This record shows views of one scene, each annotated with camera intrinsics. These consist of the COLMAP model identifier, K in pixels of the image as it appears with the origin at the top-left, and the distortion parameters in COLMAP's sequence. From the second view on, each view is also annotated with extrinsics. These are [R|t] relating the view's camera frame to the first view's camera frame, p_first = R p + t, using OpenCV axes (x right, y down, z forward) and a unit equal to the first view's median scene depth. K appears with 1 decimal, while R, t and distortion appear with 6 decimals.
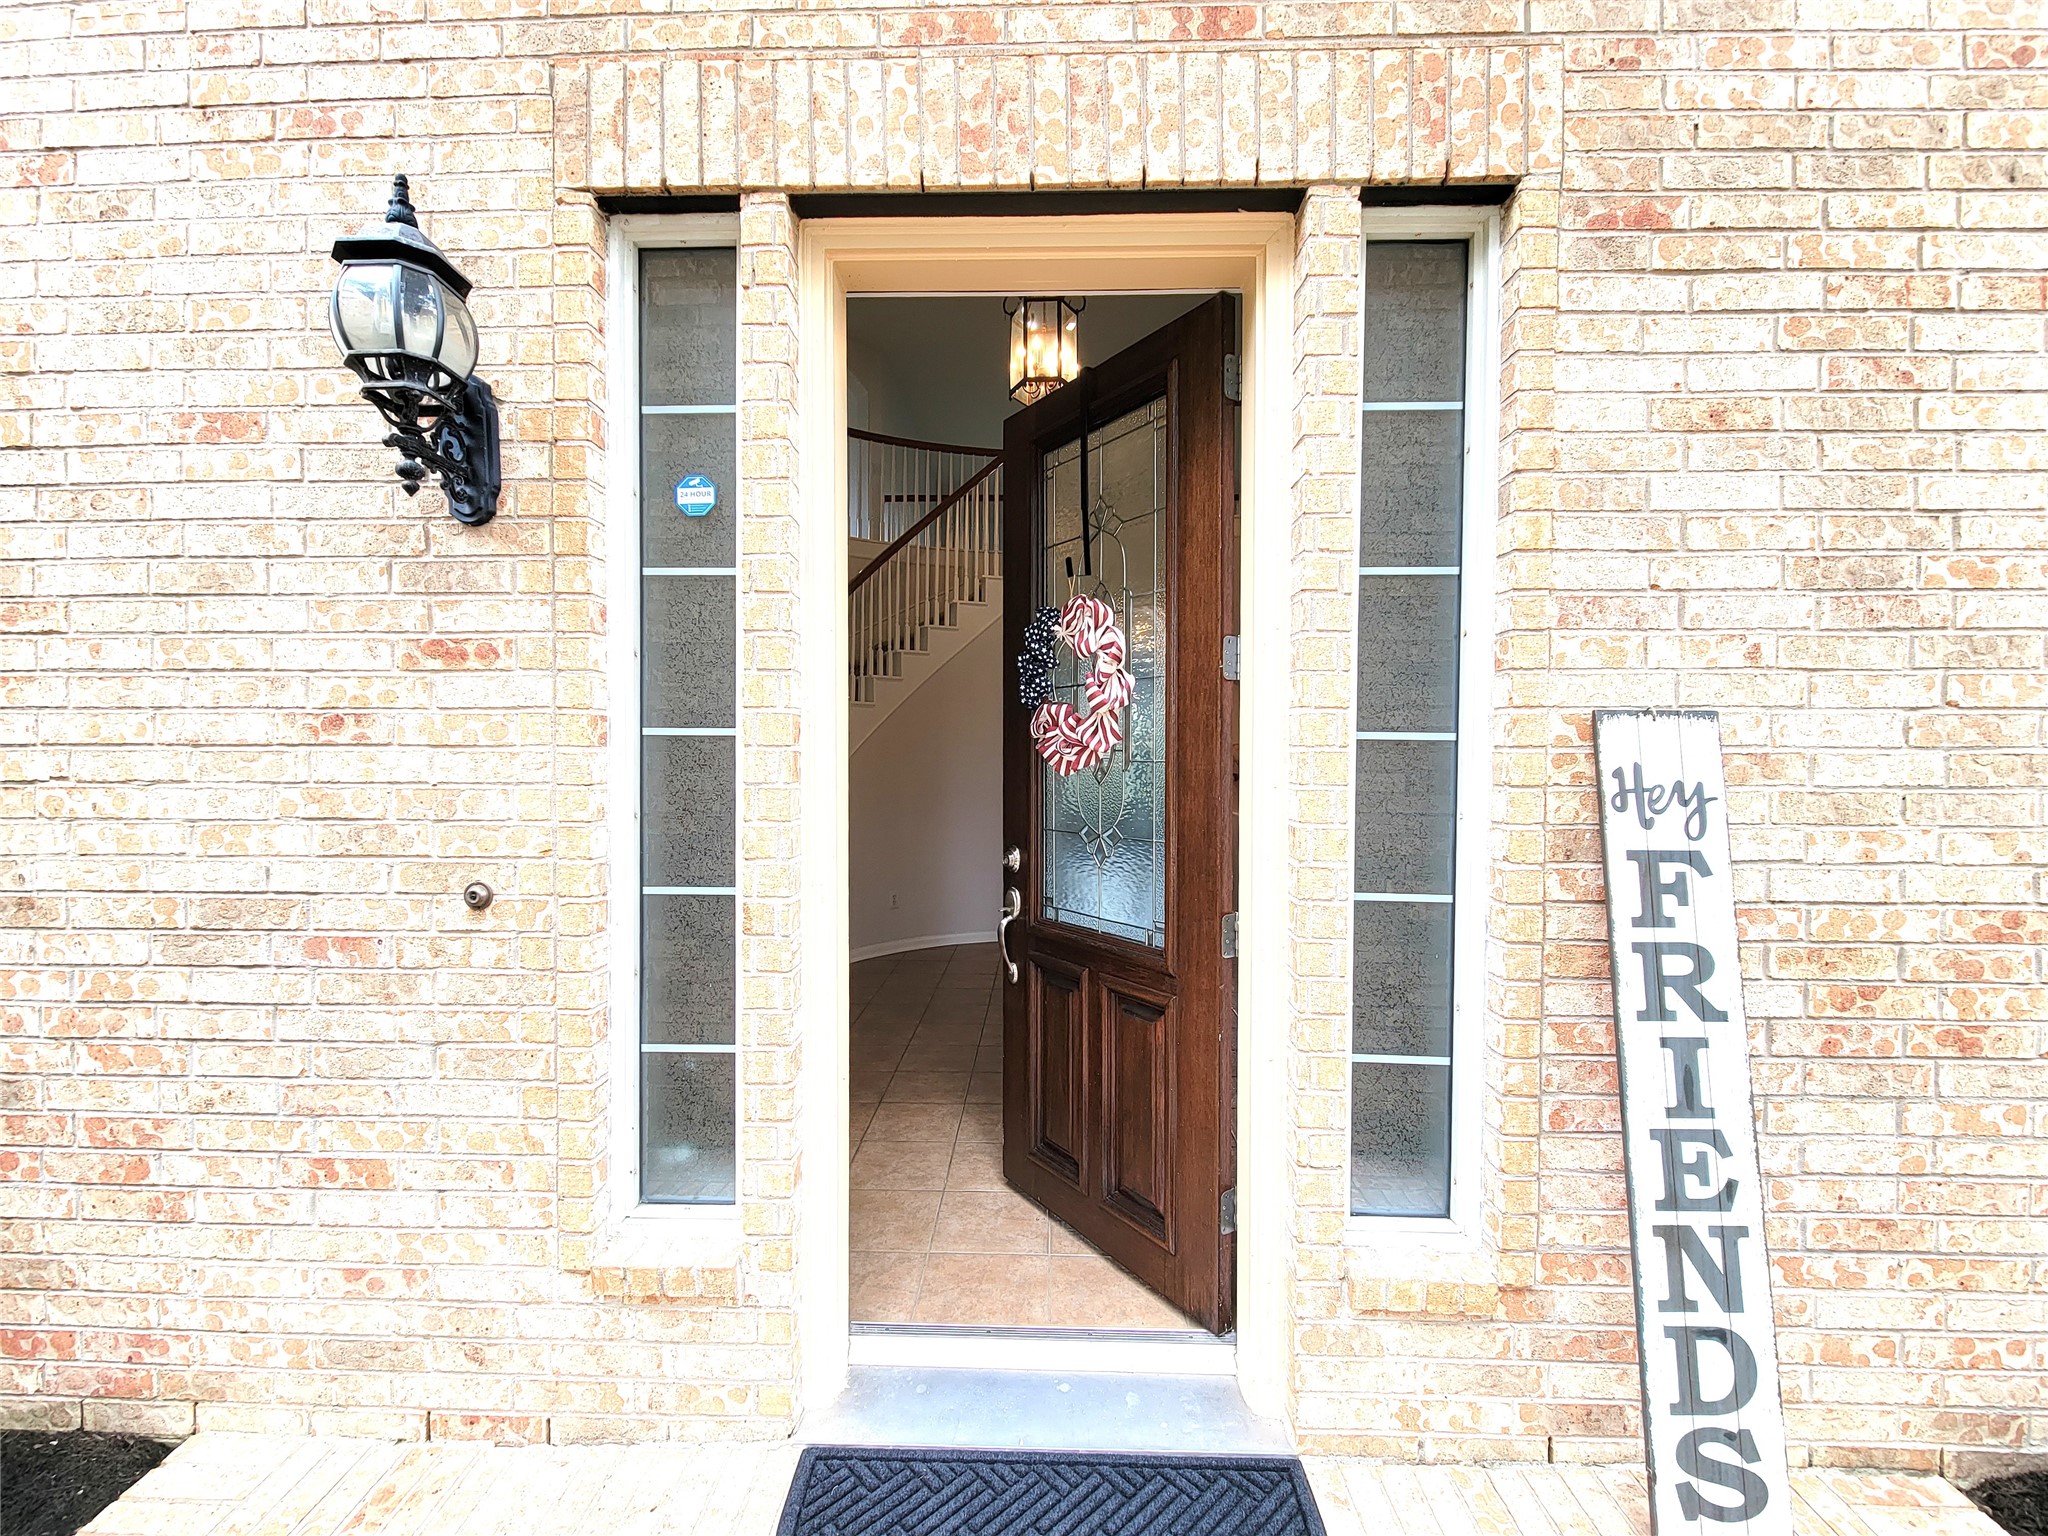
lens RADIAL K [[831.9, 0, 1021.9], [0, 831.9, 764.6], [0, 0, 1]] dist [0.000290, 0.000015]
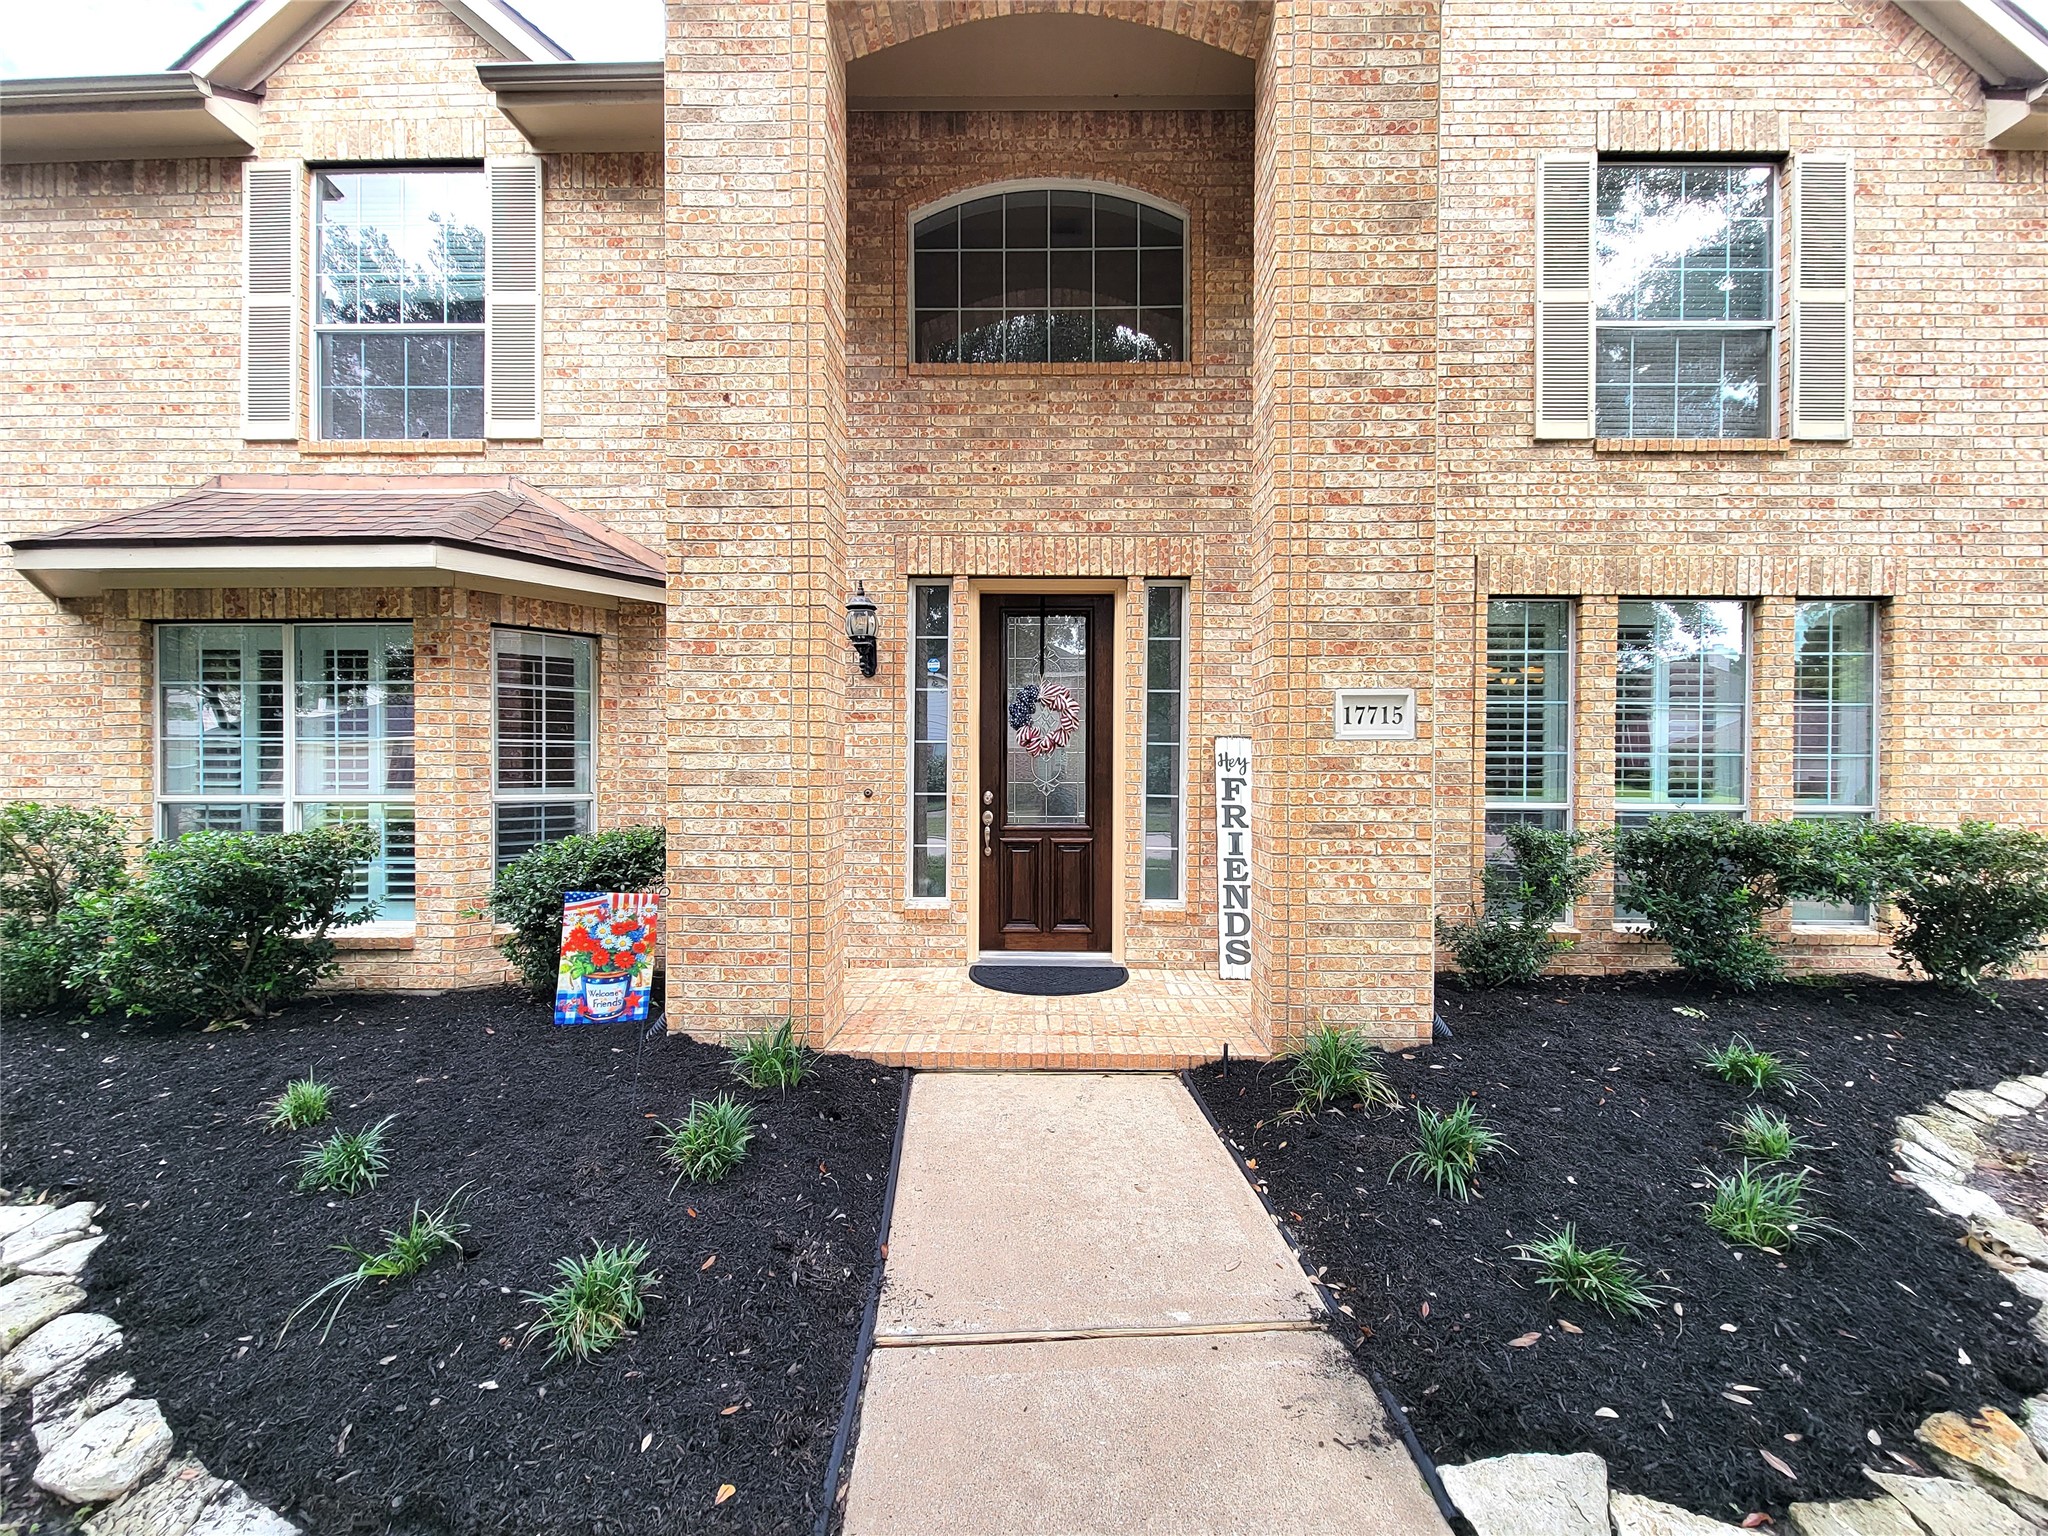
lens RADIAL K [[831.9, 0, 978.3], [0, 831.9, 759.0], [0, 0, 1]] dist [0.000290, 0.000015]
pose [[0.999481, 0.002130, -0.032155, -0.141385], [-0.002254, 0.999990, -0.003817, 0.040410], [0.032147, 0.003887, 0.999476, -2.329710]]
